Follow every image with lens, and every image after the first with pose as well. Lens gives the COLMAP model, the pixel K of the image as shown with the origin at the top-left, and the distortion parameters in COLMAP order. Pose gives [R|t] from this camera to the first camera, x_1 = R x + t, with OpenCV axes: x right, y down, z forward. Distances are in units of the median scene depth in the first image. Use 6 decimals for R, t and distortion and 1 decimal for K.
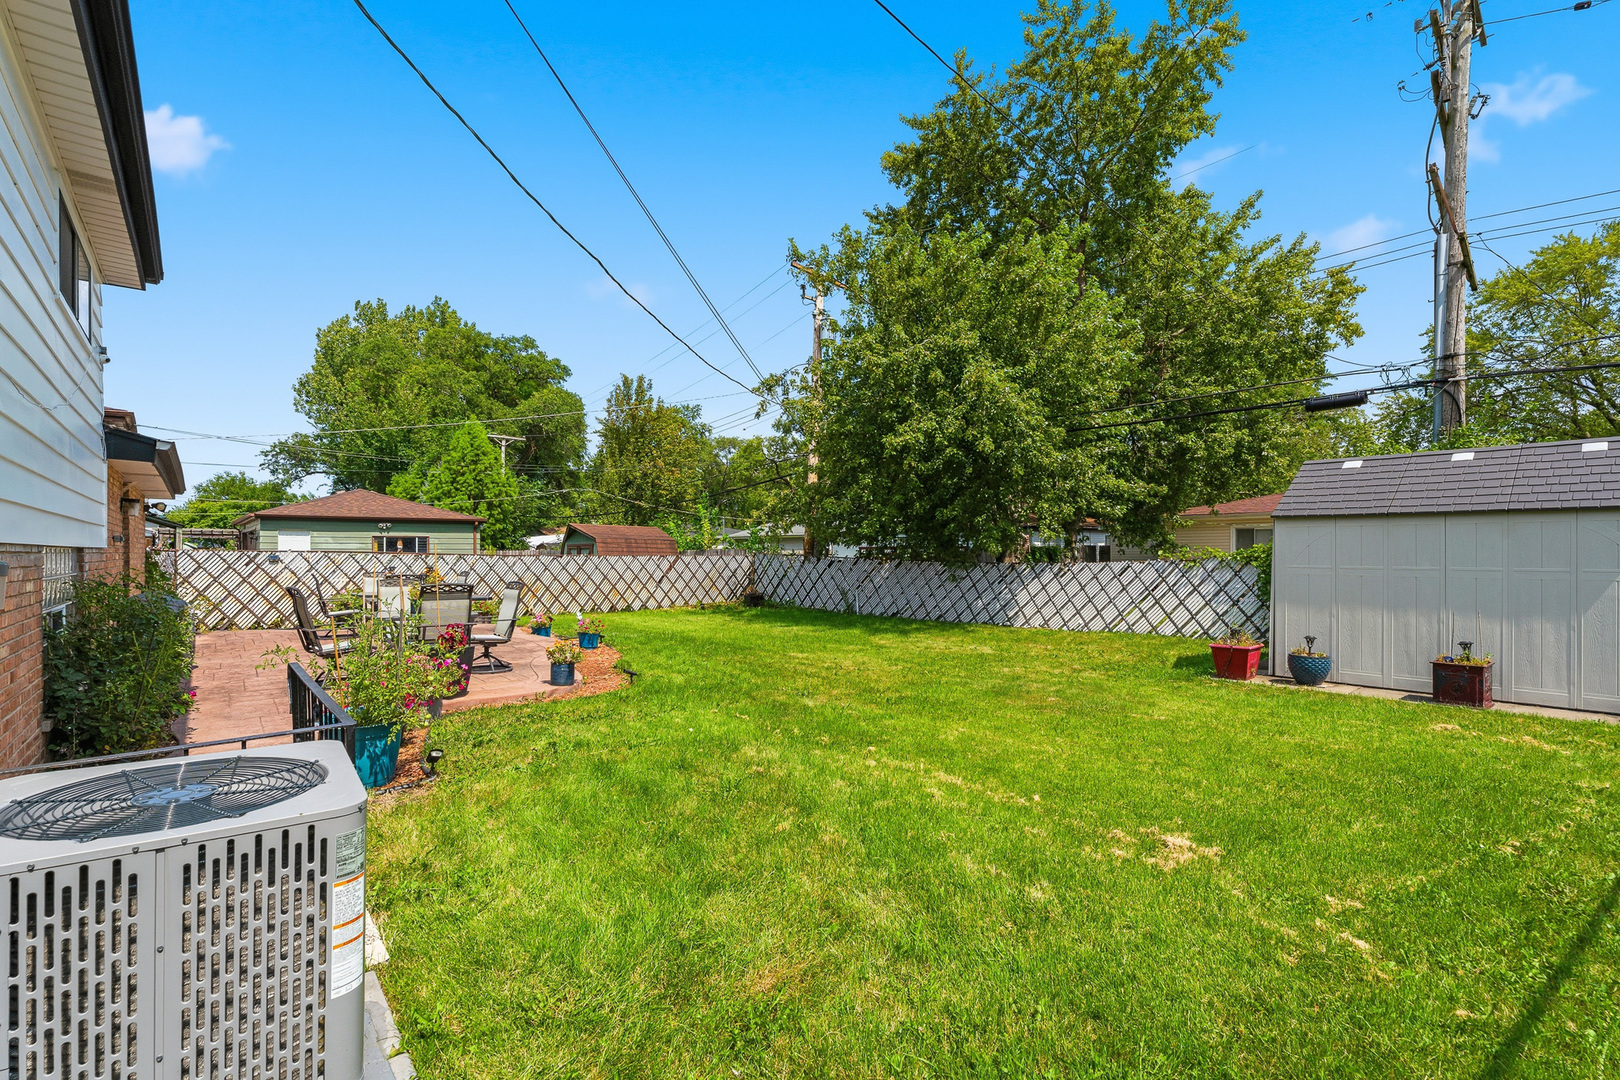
lens RADIAL K [[736.1, 0, 805.7], [0, 736.1, 546.8], [0, 0, 1]] dist [-0.002334, 0.001252]
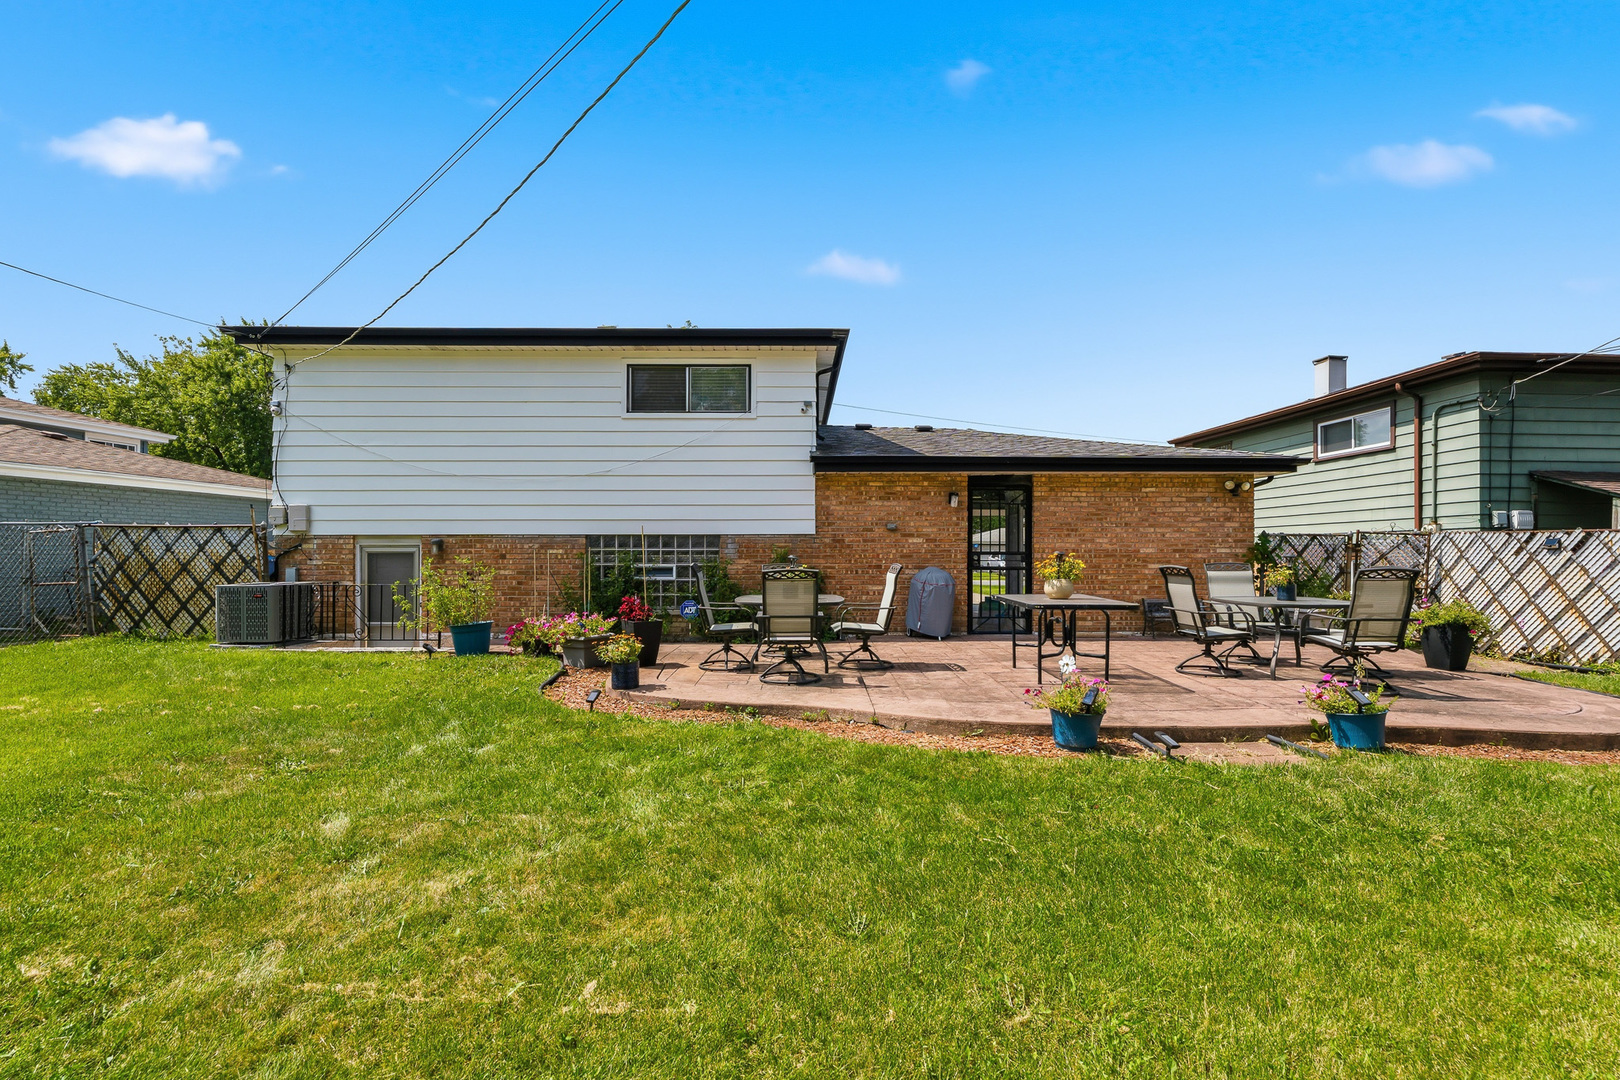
lens RADIAL K [[736.1, 0, 805.7], [0, 736.1, 546.8], [0, 0, 1]] dist [-0.002334, 0.001252]
pose [[-0.609365, -0.003963, -0.792880, 0.069678], [0.006678, 0.999926, -0.010130, 0.013159], [0.792861, -0.011467, -0.609294, 0.571139]]
